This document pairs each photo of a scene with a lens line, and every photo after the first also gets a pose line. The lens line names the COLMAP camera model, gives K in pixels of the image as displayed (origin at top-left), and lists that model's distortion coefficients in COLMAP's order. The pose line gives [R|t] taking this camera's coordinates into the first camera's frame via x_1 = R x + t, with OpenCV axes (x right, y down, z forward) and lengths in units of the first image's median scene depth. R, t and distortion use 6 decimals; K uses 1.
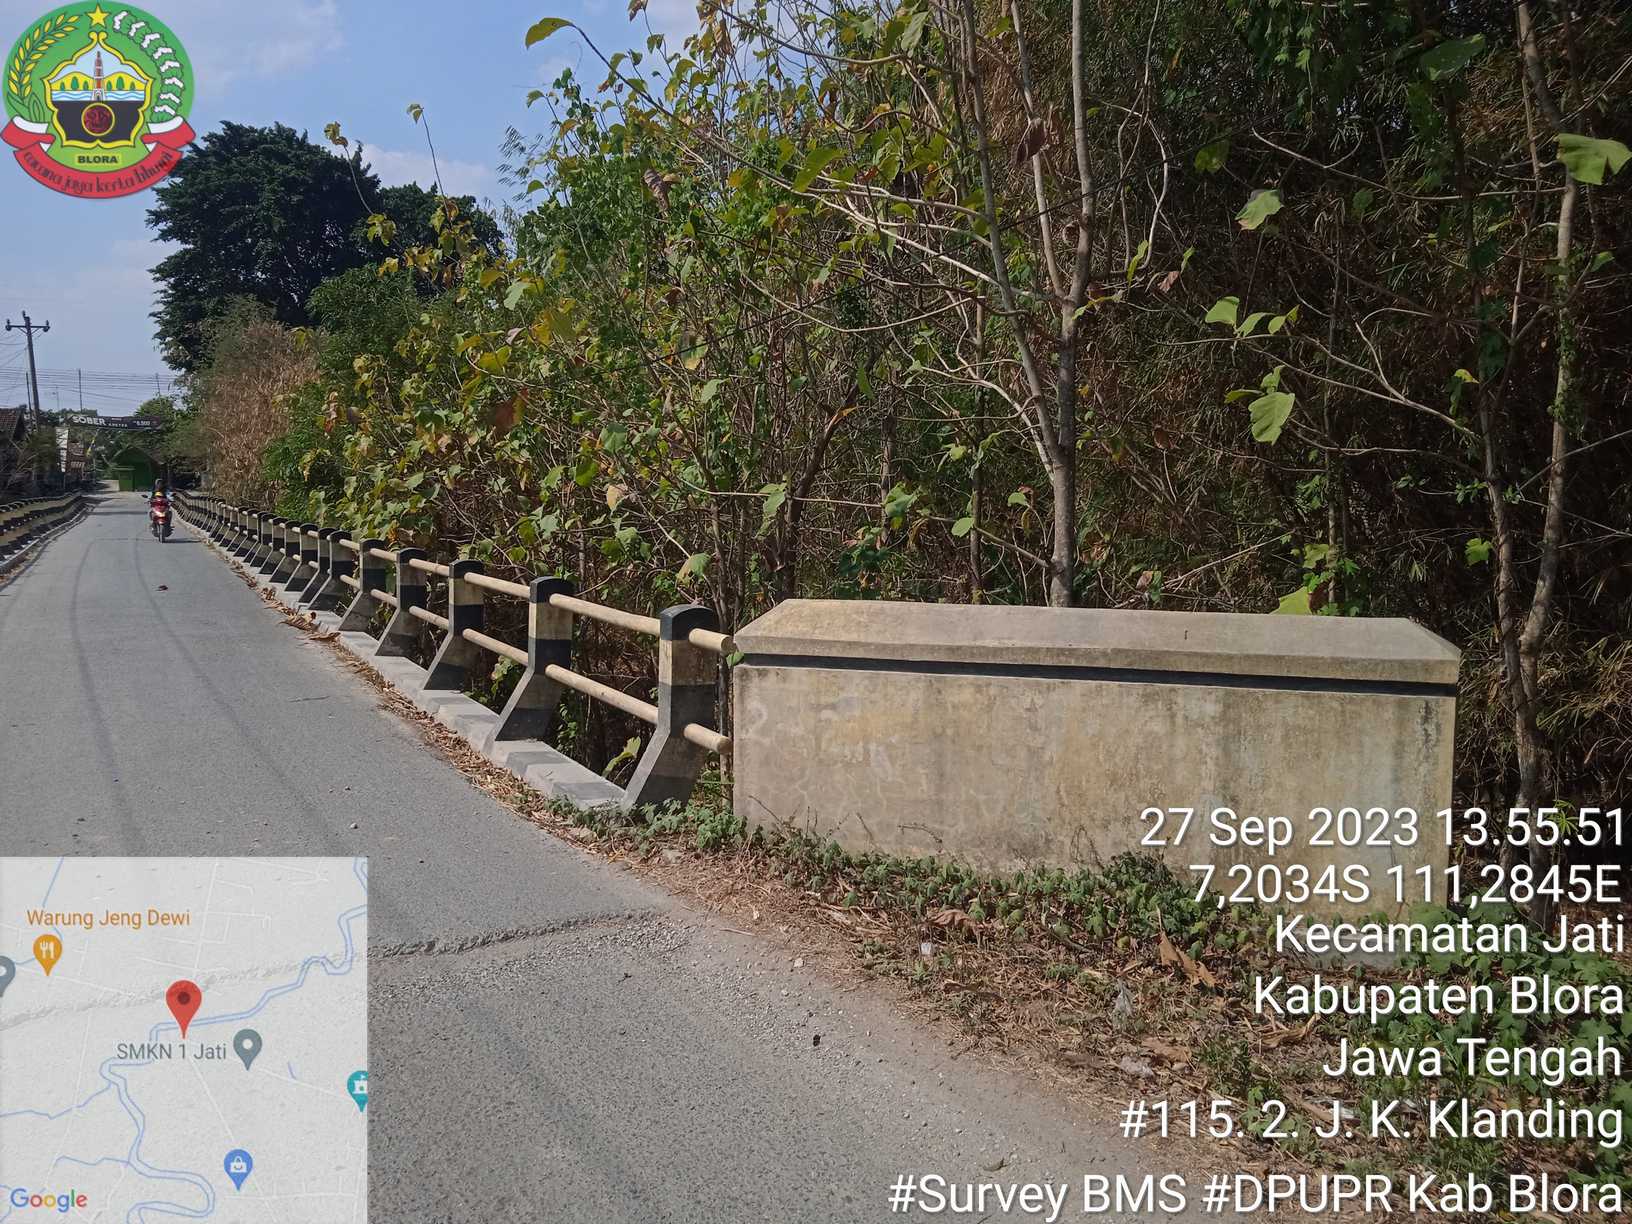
lens RADIAL K [[1371.7, 0, 820.5], [0, 1371.7, 616.8], [0, 0, 1]] dist [0.072667, -0.076916]
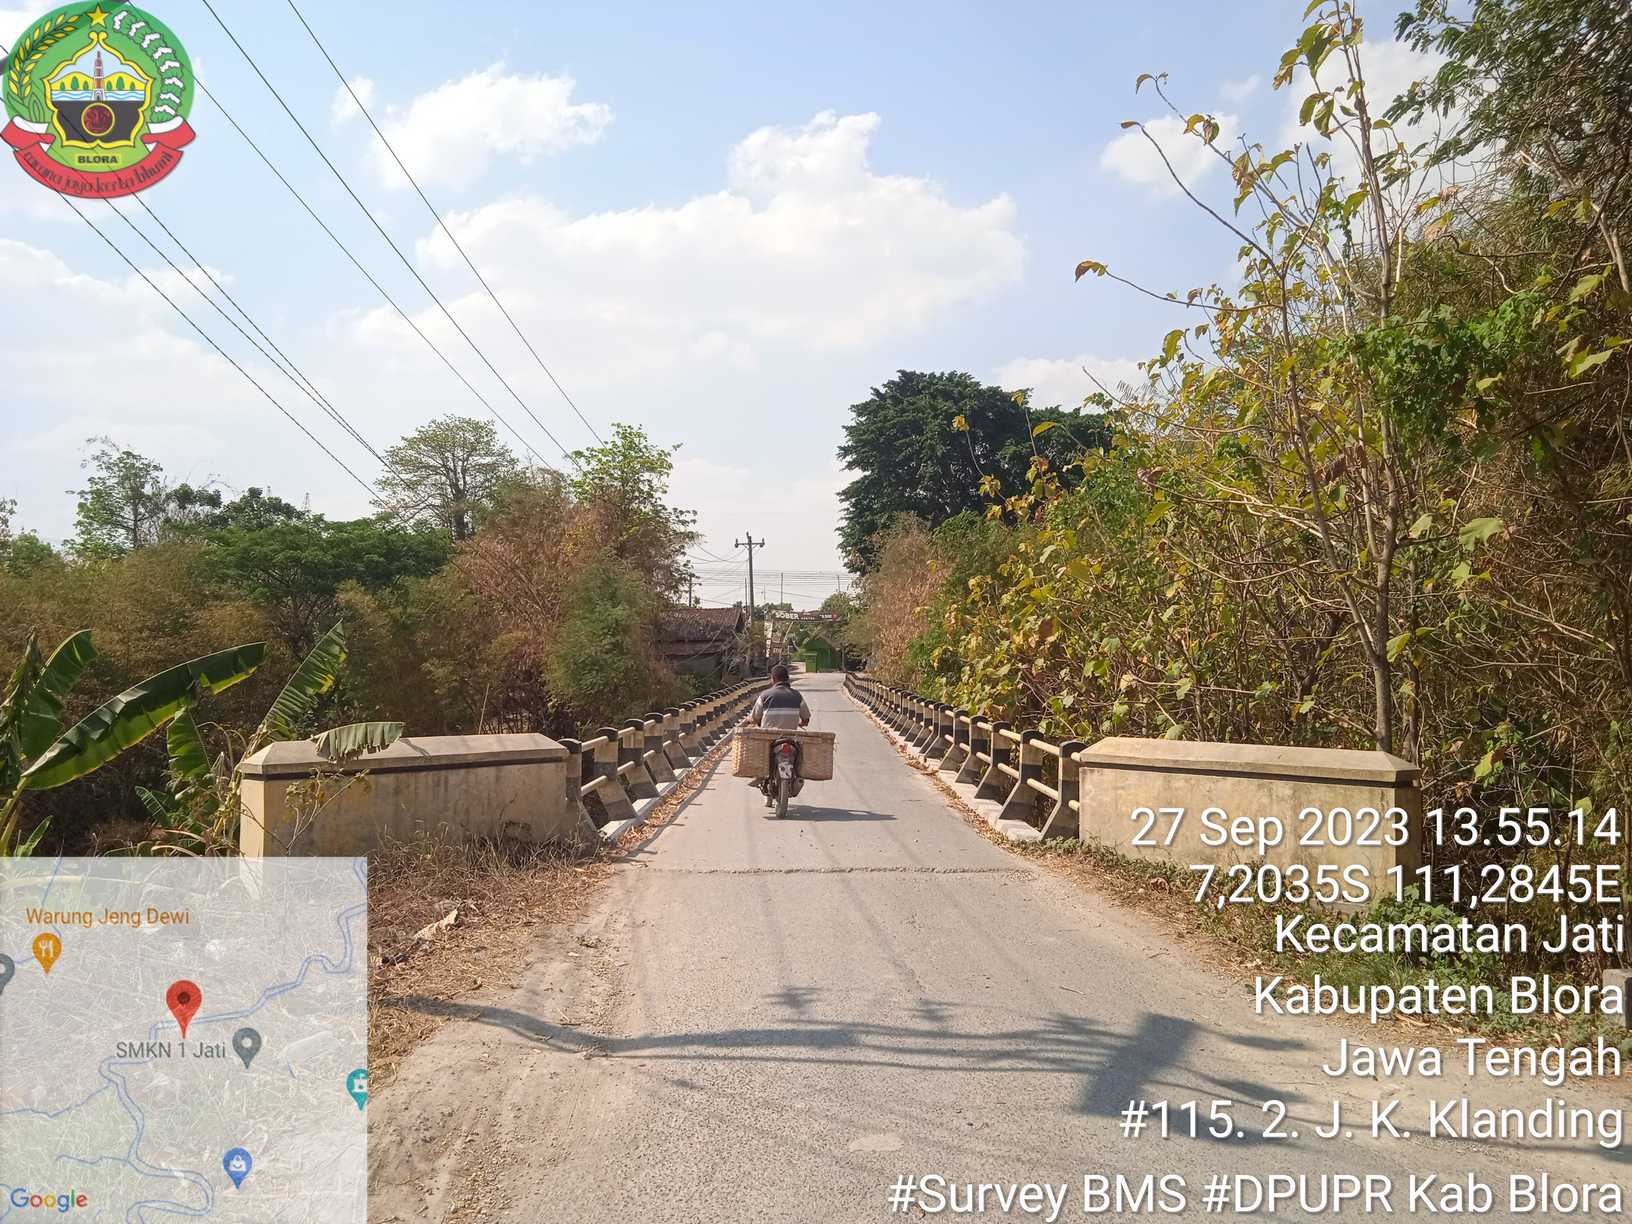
lens RADIAL K [[1371.7, 0, 820.5], [0, 1371.7, 616.8], [0, 0, 1]] dist [0.072667, -0.076916]
pose [[0.899105, -0.010545, -0.437606, 0.094142], [-0.046958, 0.991617, -0.120377, 0.014733], [0.435207, 0.128781, 0.891073, -0.202815]]
